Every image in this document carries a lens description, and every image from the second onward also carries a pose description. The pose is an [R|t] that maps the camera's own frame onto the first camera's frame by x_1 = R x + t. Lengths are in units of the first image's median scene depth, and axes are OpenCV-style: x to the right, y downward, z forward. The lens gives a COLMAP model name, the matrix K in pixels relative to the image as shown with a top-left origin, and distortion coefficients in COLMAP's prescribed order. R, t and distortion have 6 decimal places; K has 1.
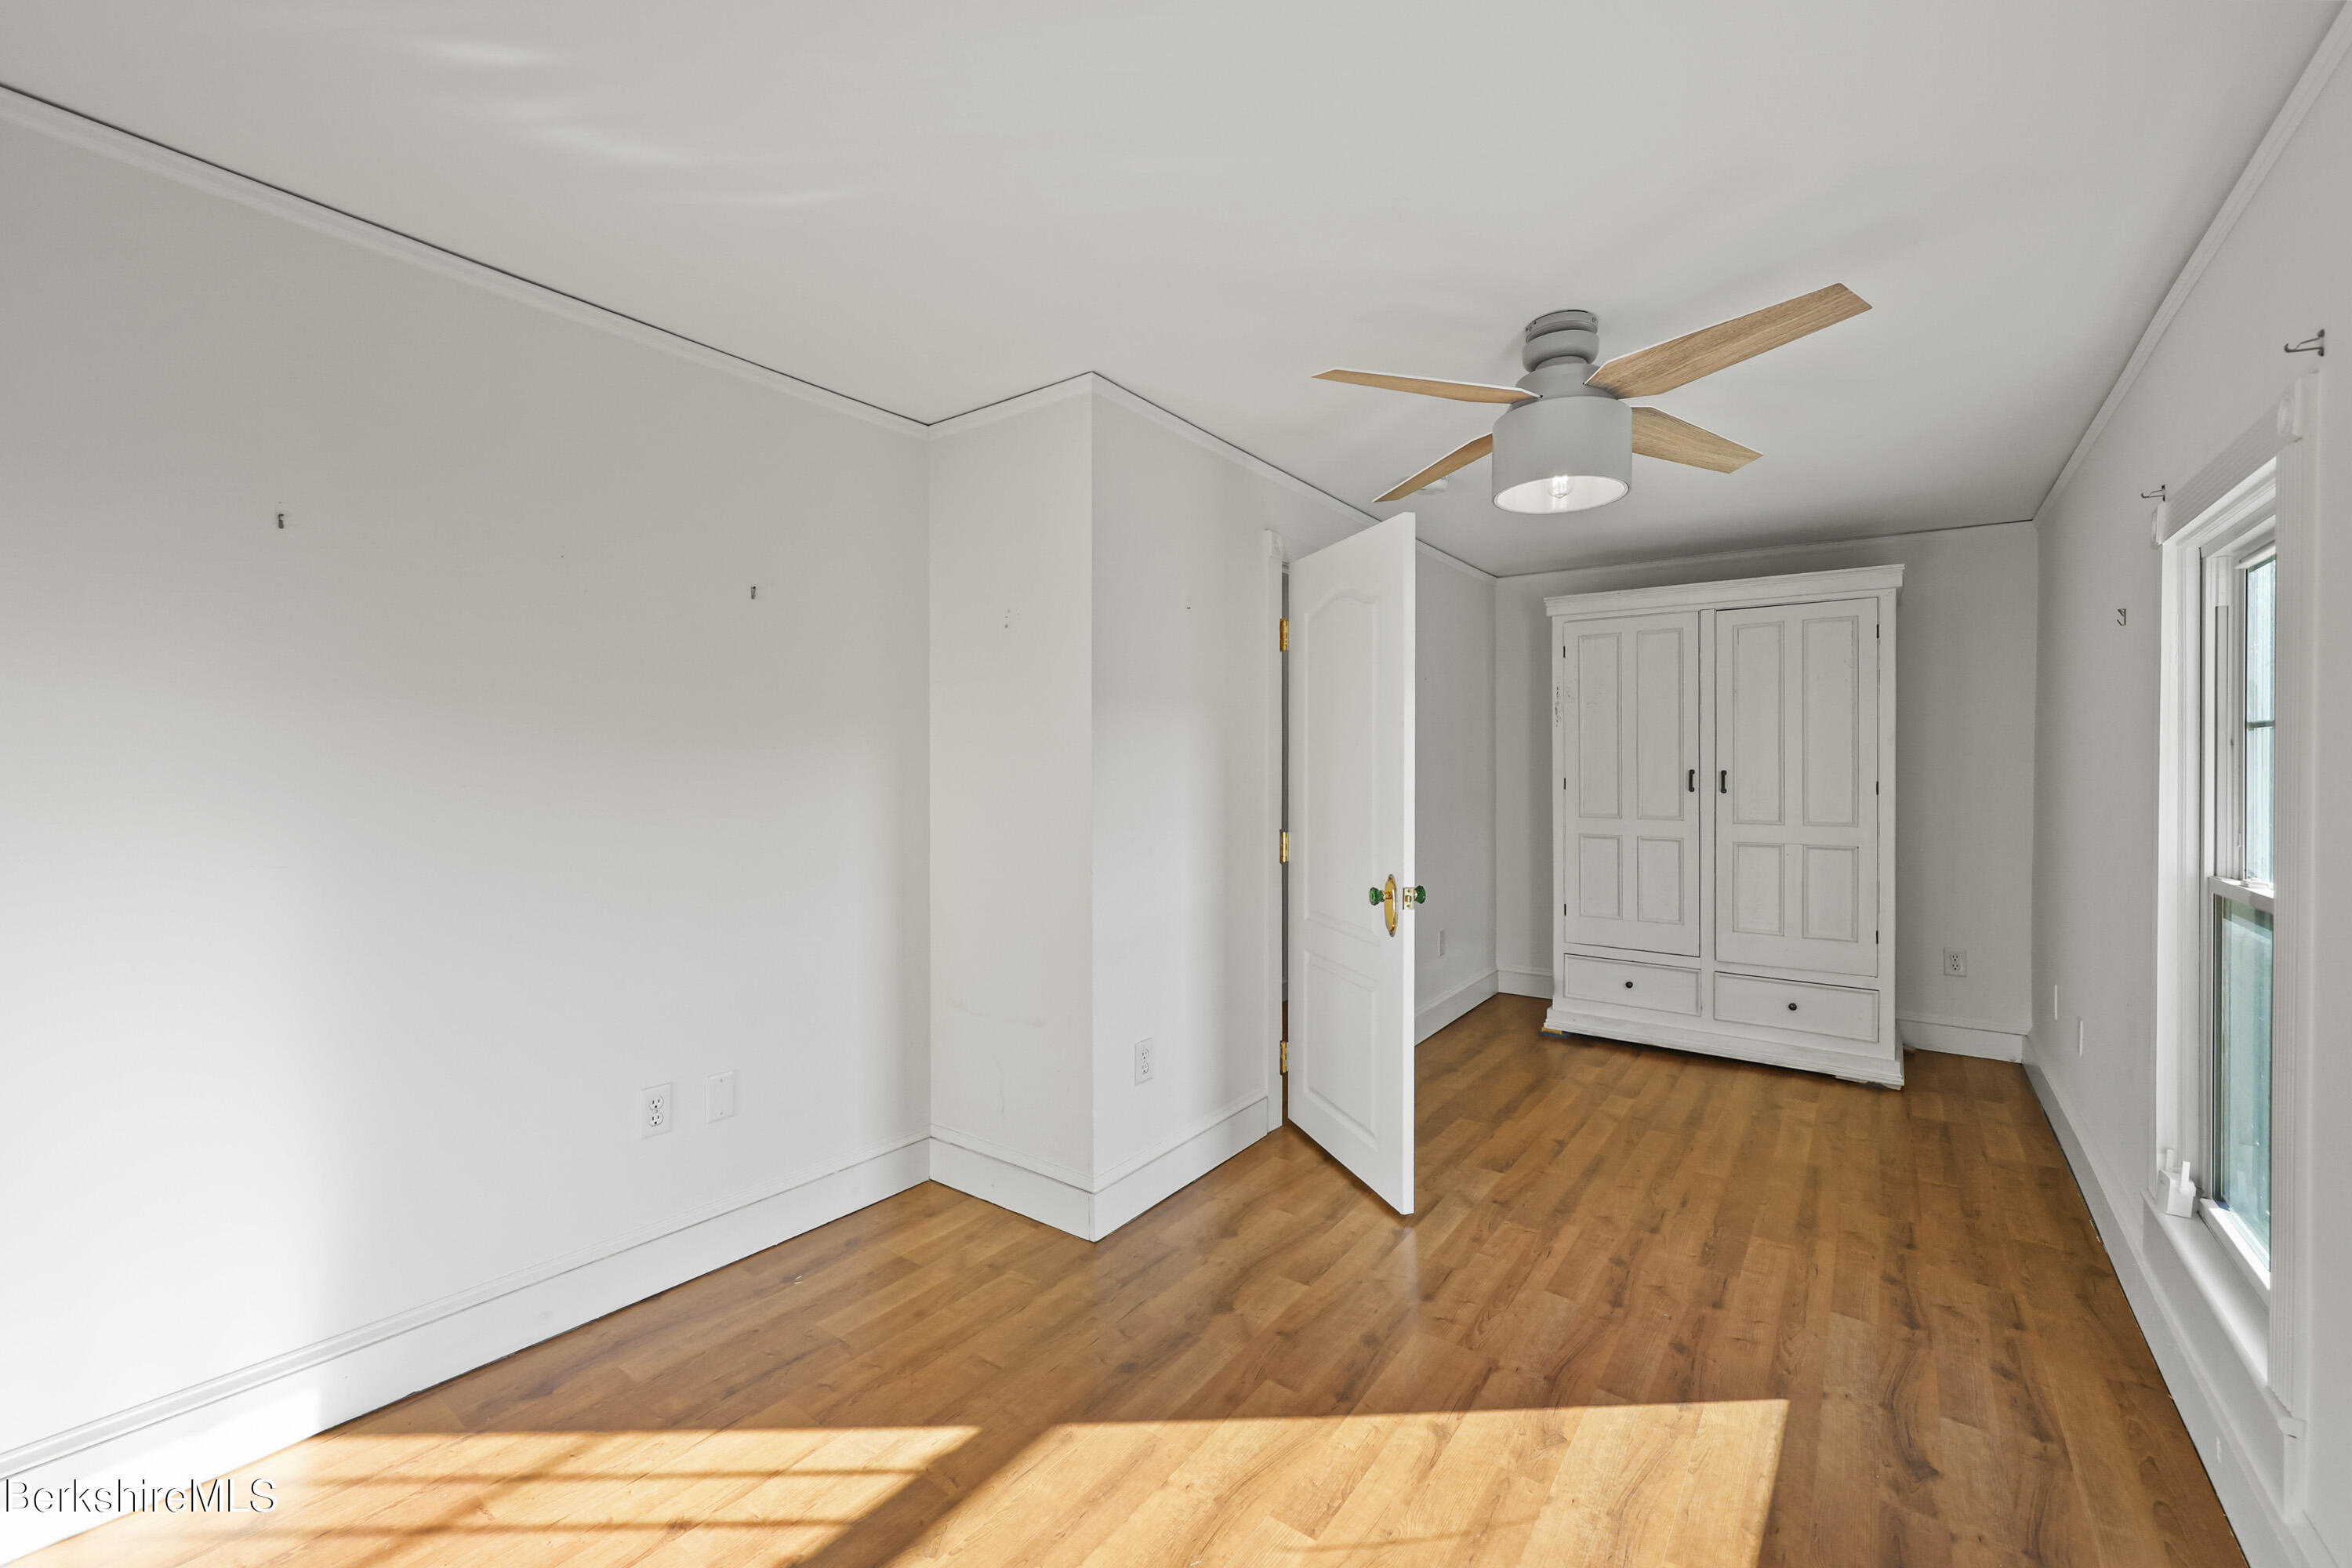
lens RADIAL K [[952.9, 0, 1174.2], [0, 952.9, 777.7], [0, 0, 1]] dist [-0.008040, 0.001648]
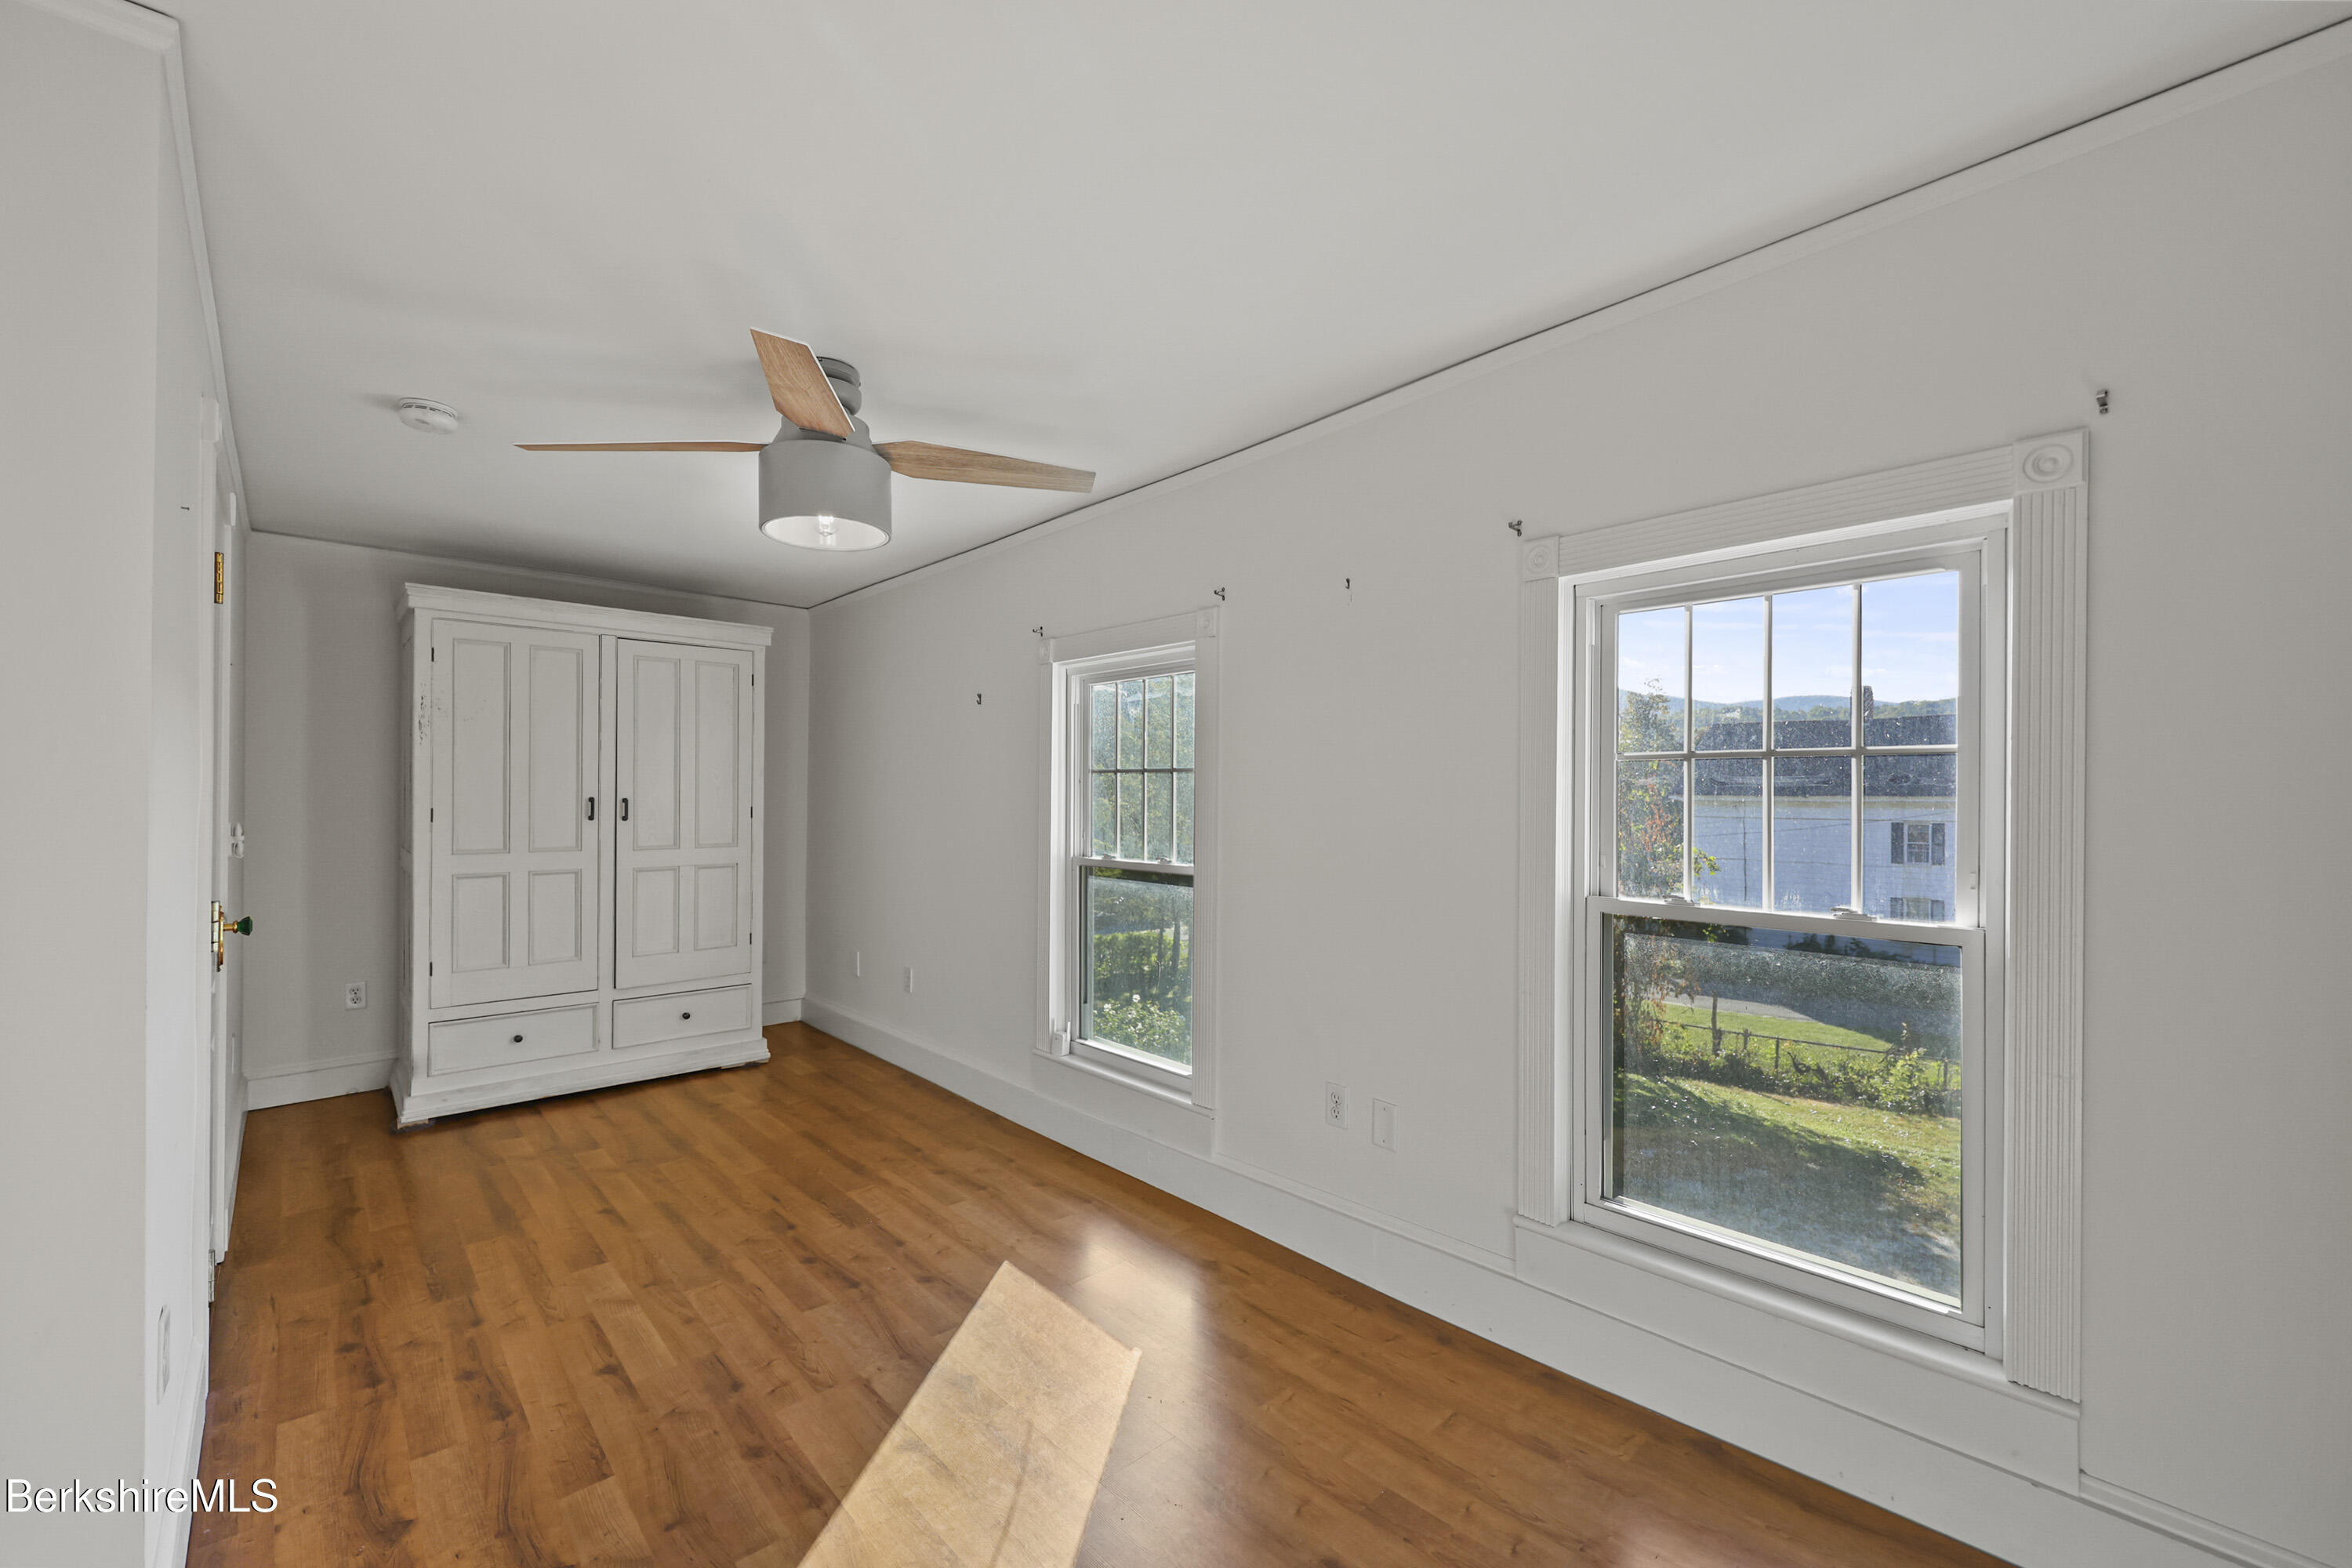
lens RADIAL K [[952.9, 0, 1189.8], [0, 952.9, 775.2], [0, 0, 1]] dist [-0.008040, 0.001648]
pose [[0.172906, 0.021610, 0.984701, -0.335402], [0.013883, 0.999606, -0.024375, 0.001586], [-0.984841, 0.017886, 0.172538, 0.256472]]
